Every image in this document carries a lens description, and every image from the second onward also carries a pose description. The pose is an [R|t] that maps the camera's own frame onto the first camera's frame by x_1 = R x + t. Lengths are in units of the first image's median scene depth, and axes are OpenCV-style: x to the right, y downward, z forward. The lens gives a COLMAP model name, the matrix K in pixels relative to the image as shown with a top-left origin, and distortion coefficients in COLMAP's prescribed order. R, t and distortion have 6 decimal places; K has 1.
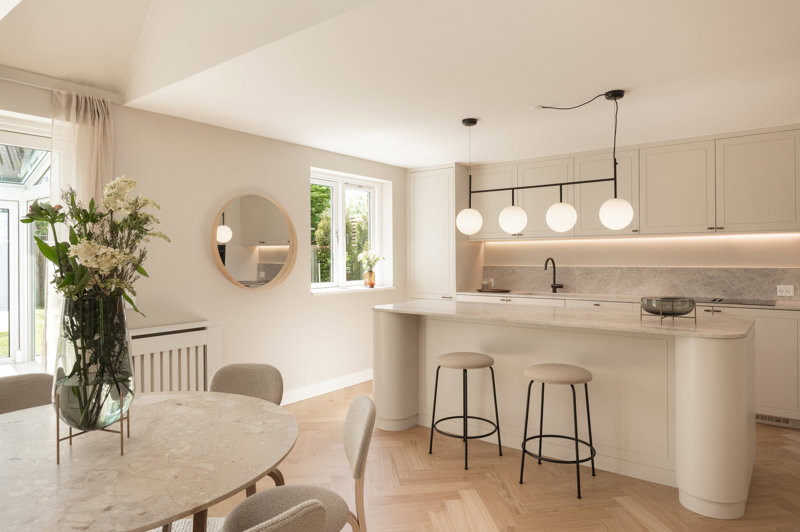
lens RADIAL K [[492.0, 0, 400.6], [0, 492.0, 258.9], [0, 0, 1]] dist [0.009065, -0.006923]
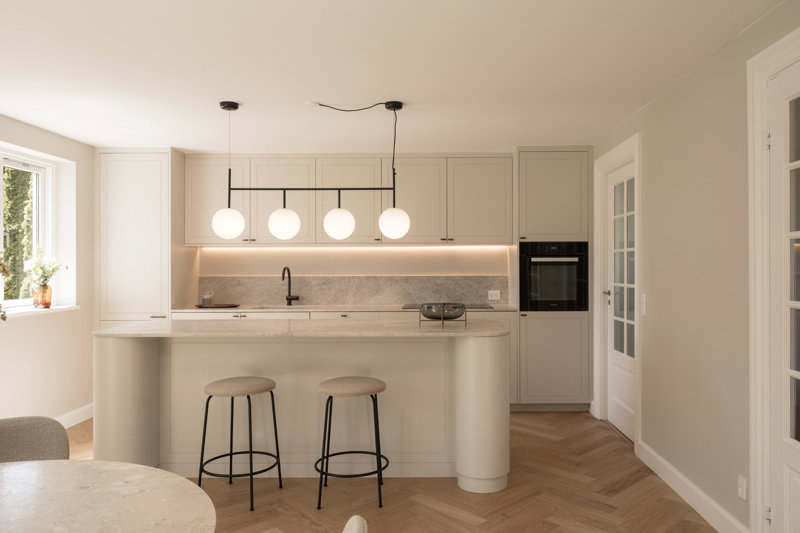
lens RADIAL K [[593.1, 0, 400.6], [0, 593.1, 269.7], [0, 0, 1]] dist [-0.011791, 0.002942]
pose [[0.809323, -0.001962, 0.587361, -0.218322], [0.000935, 0.999997, 0.002053, 0.001720], [-0.587364, -0.001112, 0.809322, 0.005134]]
